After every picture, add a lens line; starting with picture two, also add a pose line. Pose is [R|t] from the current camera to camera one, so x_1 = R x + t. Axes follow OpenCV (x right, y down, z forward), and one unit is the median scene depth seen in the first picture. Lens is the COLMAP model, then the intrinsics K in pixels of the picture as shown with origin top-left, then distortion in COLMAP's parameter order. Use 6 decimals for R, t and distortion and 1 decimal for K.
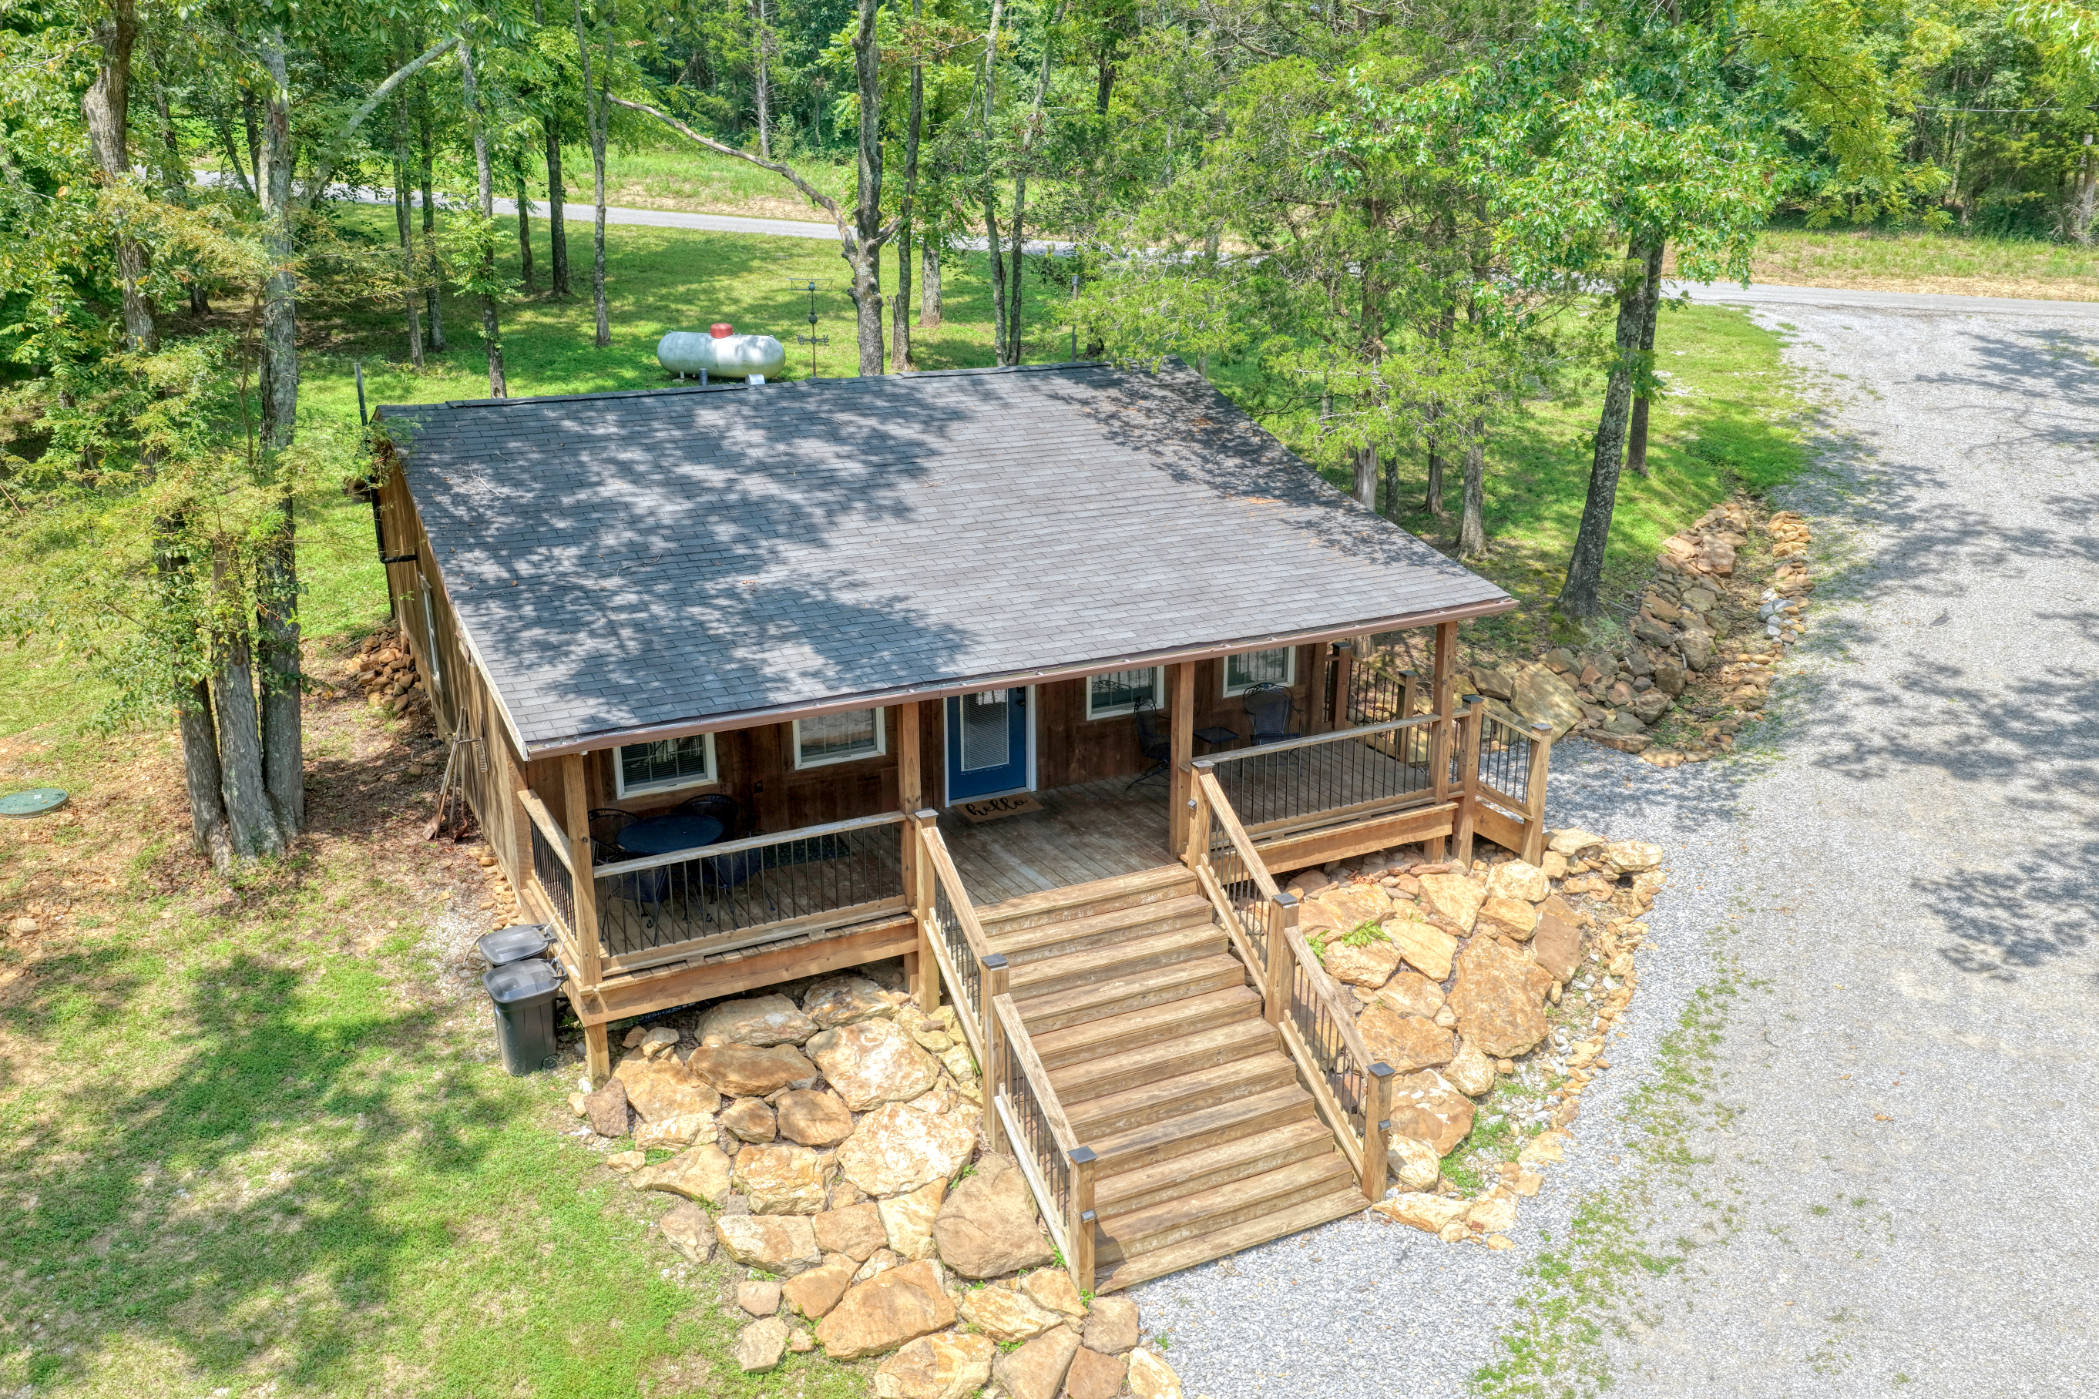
lens RADIAL K [[1714.5, 0, 1052.7], [0, 1714.5, 751.3], [0, 0, 1]] dist [-0.001424, 0.014408]
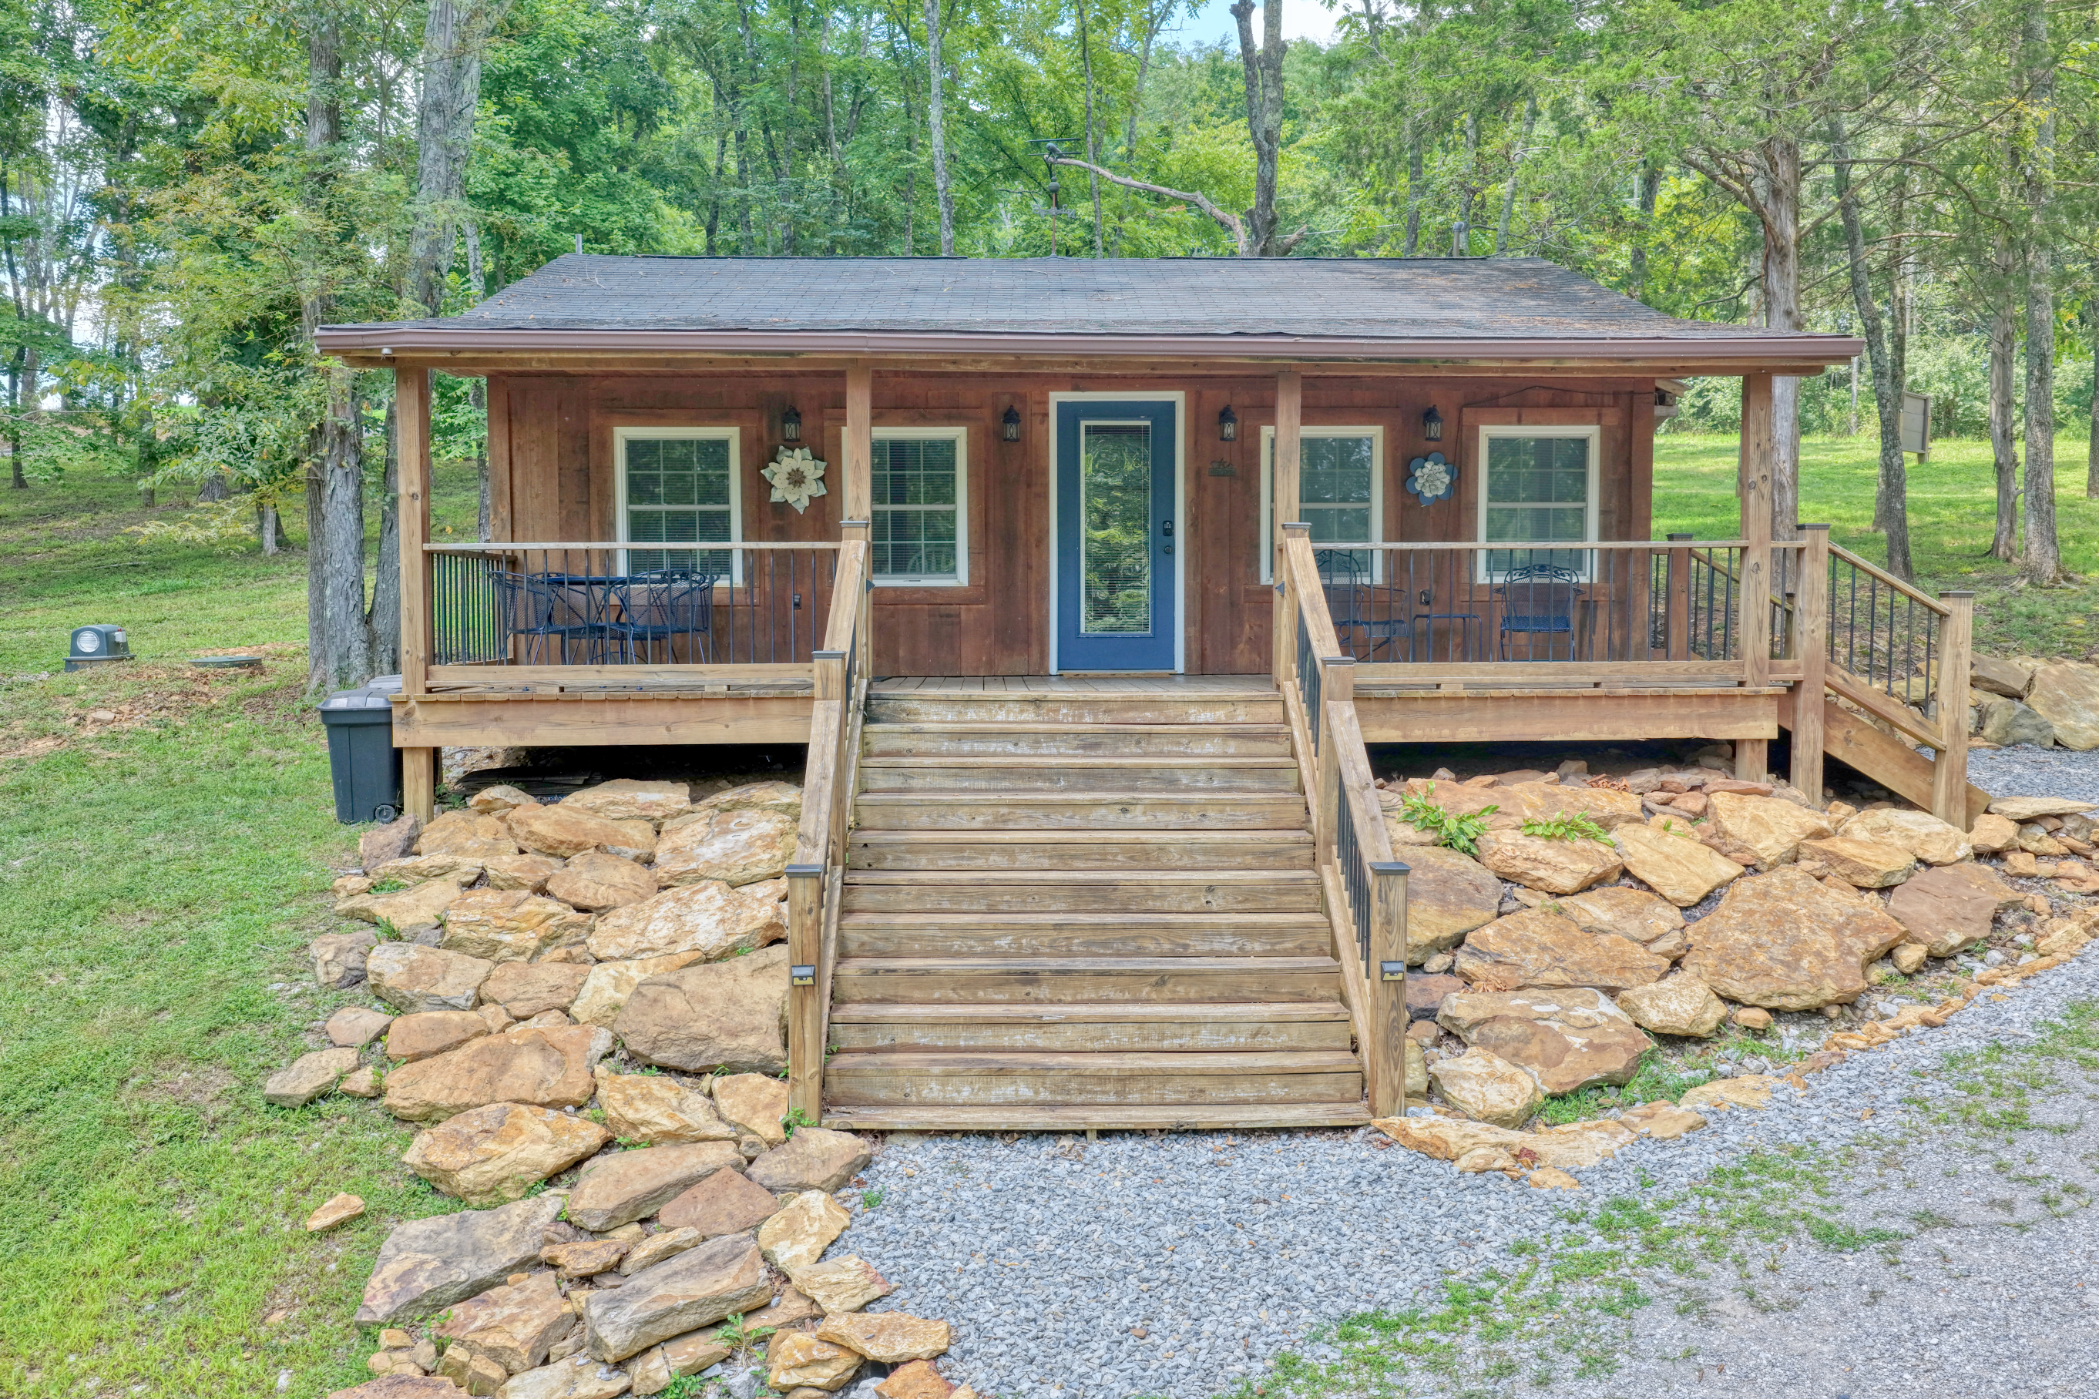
lens RADIAL K [[1714.5, 0, 1052.7], [0, 1714.5, 751.3], [0, 0, 1]] dist [-0.001424, 0.014408]
pose [[0.904553, 0.036639, -0.424784, 0.309043], [-0.135807, 0.969168, -0.205598, 0.261066], [0.404154, 0.243663, 0.881639, 0.396704]]
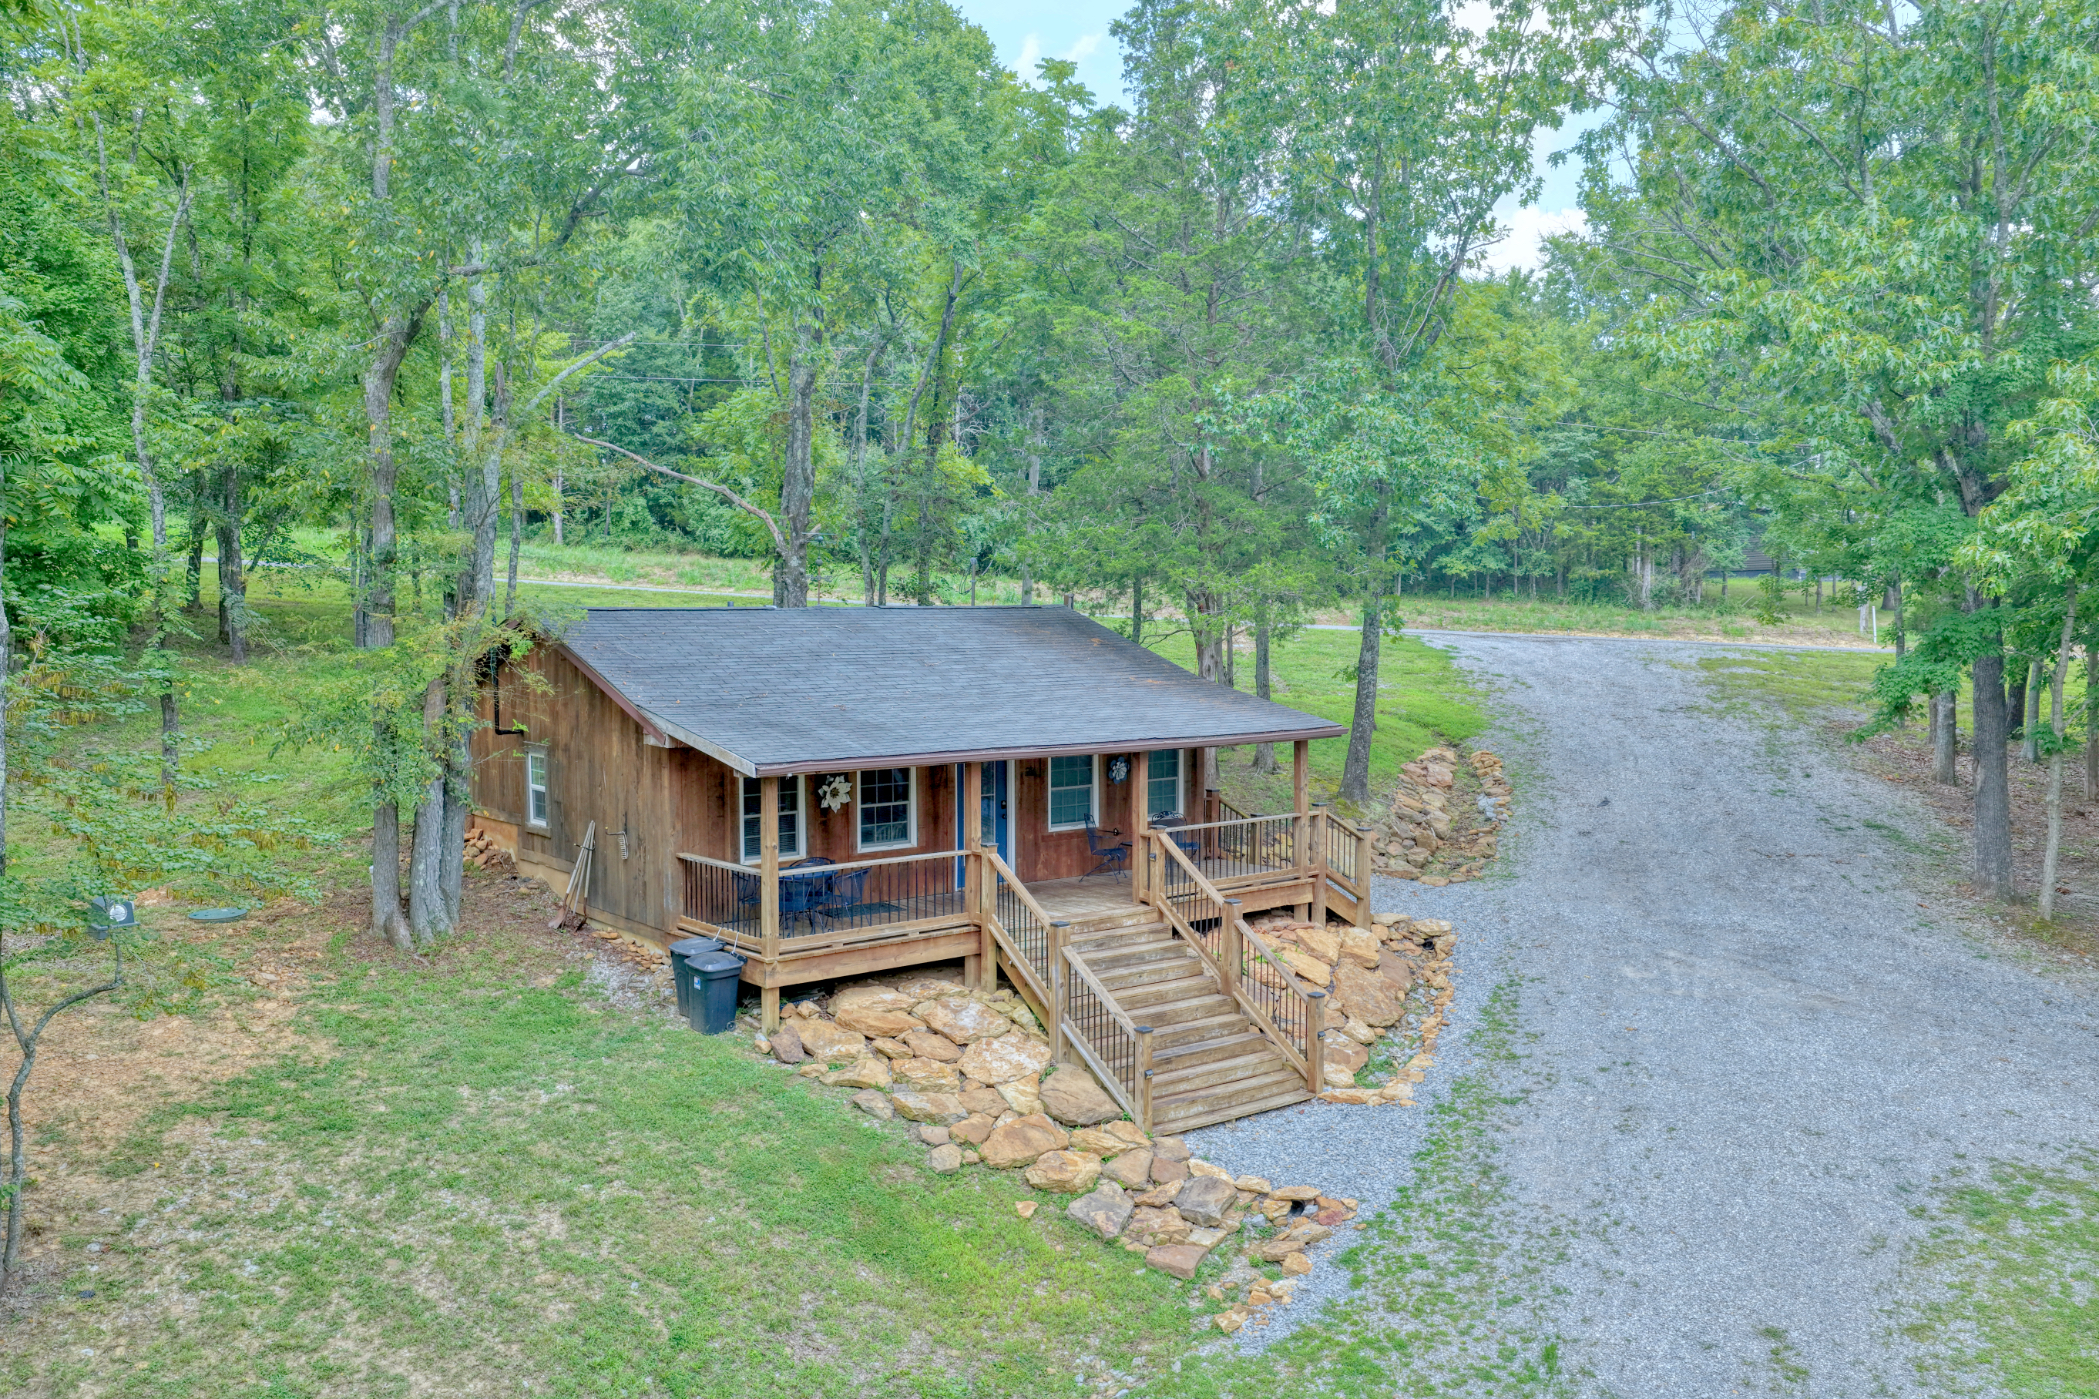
lens RADIAL K [[1714.5, 0, 1052.7], [0, 1714.5, 751.3], [0, 0, 1]] dist [-0.001424, 0.014408]
pose [[0.981491, -0.016610, 0.190788, -0.284541], [0.062368, 0.969645, -0.236429, 0.292671], [-0.181069, 0.243952, 0.952734, -0.381352]]
